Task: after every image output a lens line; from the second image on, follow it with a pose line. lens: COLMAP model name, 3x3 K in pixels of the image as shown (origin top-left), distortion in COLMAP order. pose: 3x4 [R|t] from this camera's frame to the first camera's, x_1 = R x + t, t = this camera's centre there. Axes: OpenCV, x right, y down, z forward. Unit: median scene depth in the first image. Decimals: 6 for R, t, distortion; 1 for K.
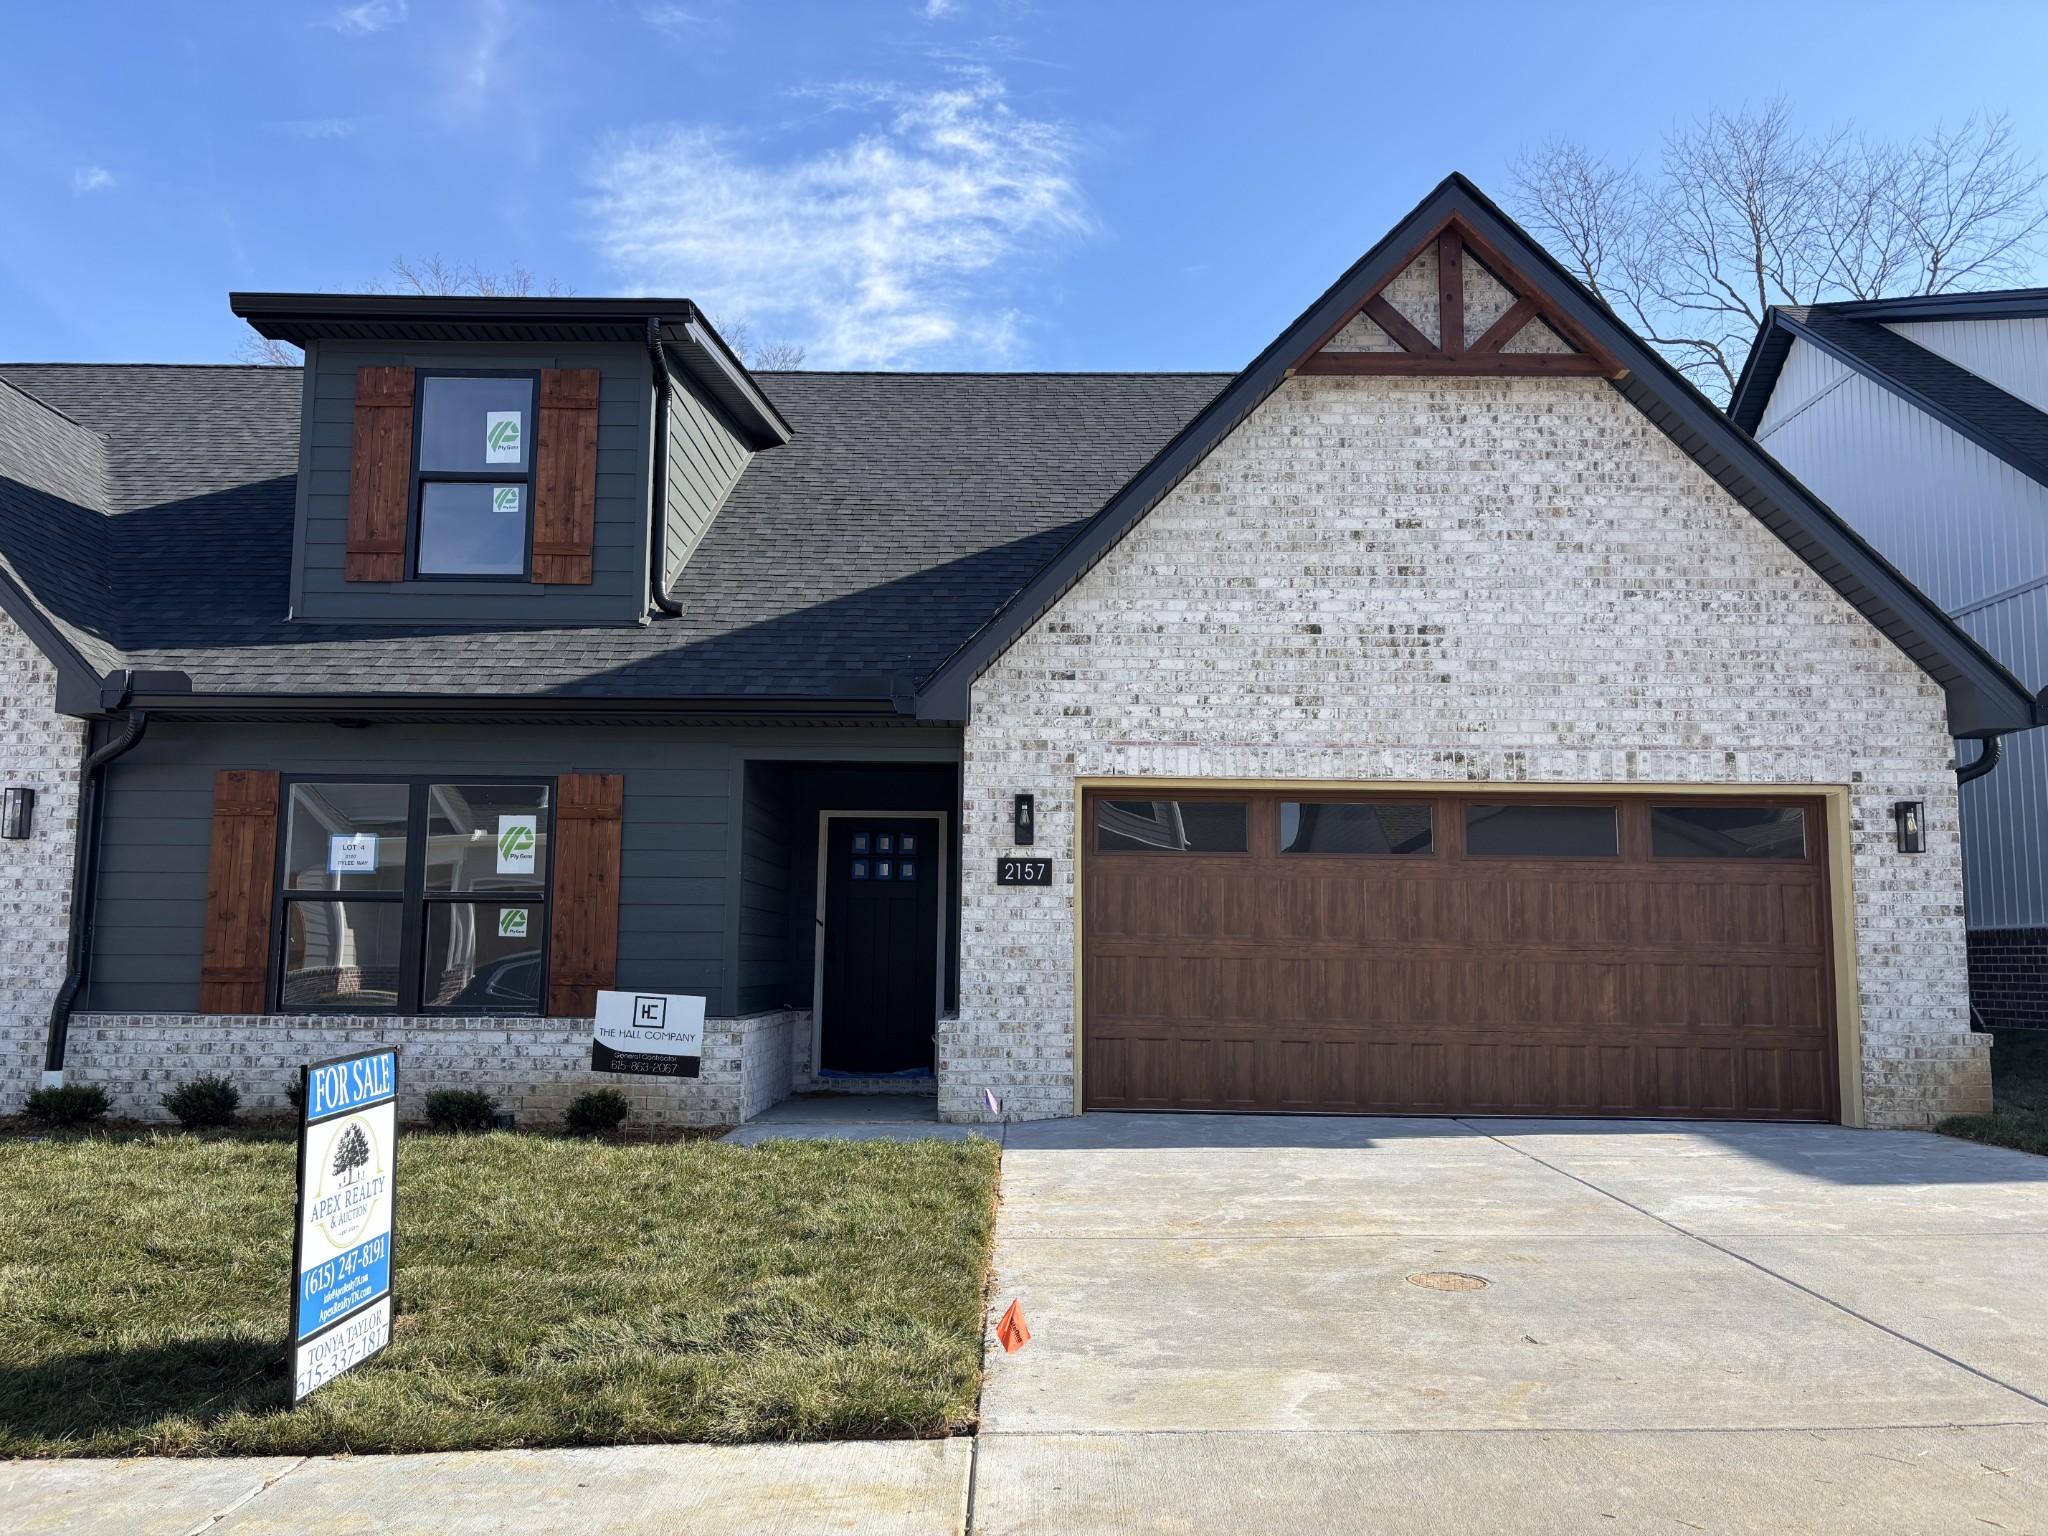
lens RADIAL K [[1441.8, 0, 1024.8], [0, 1441.8, 773.0], [0, 0, 1]] dist [0.041483, -0.015393]
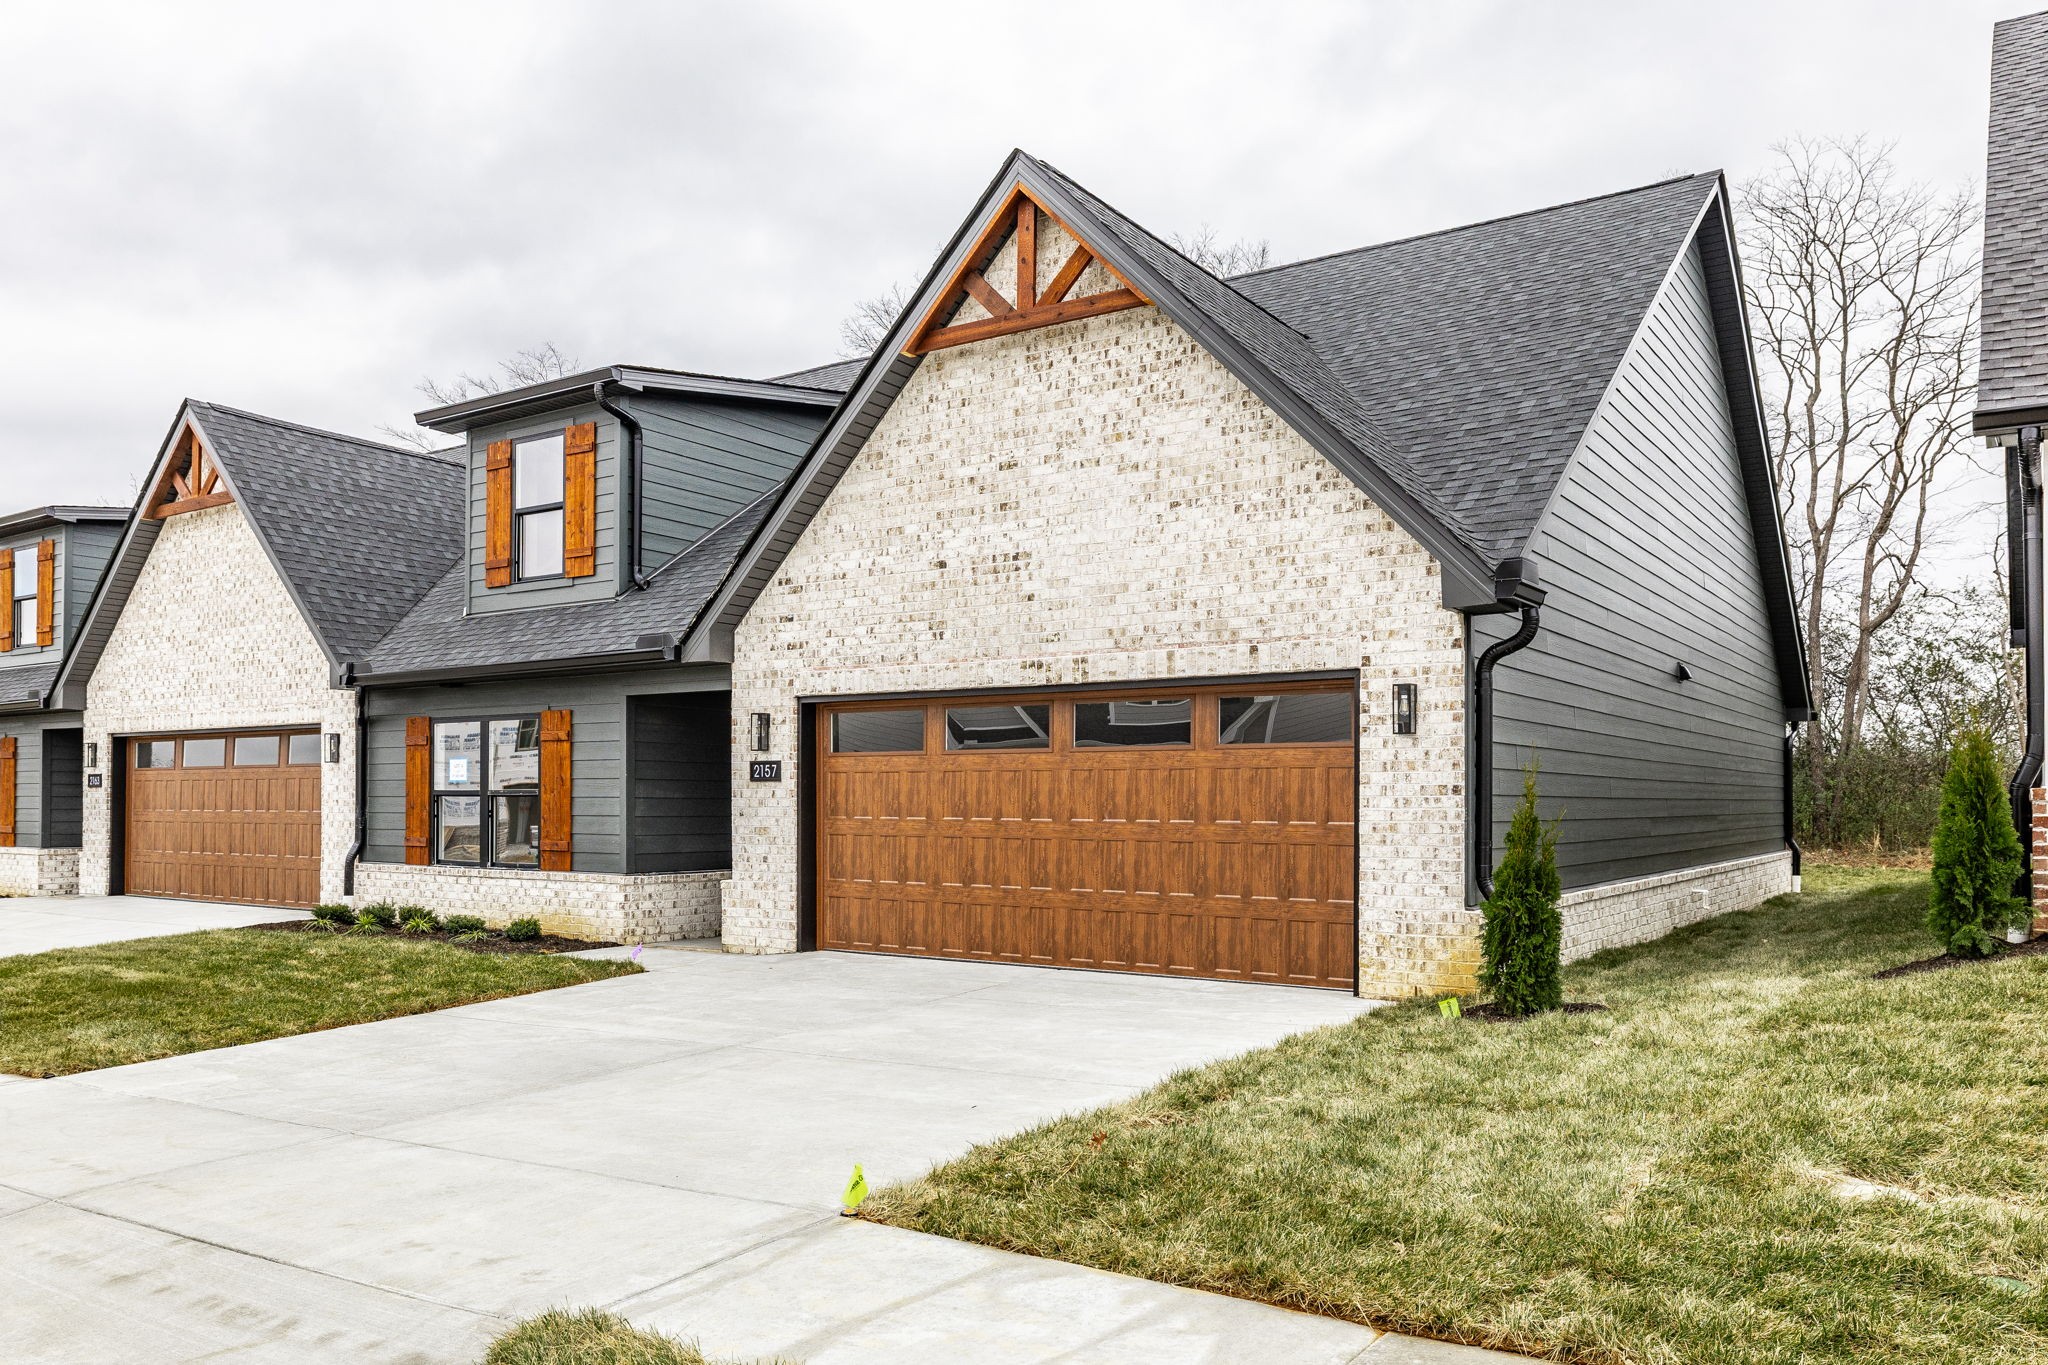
lens RADIAL K [[1532.6, 0, 1012.5], [0, 1532.6, 773.4], [0, 0, 1]] dist [-0.015861, 0.000117]
pose [[0.822971, -0.018459, -0.567784, 0.971909], [0.065064, 0.995958, 0.061927, -0.001488], [0.564346, -0.087906, 0.820845, -0.028677]]
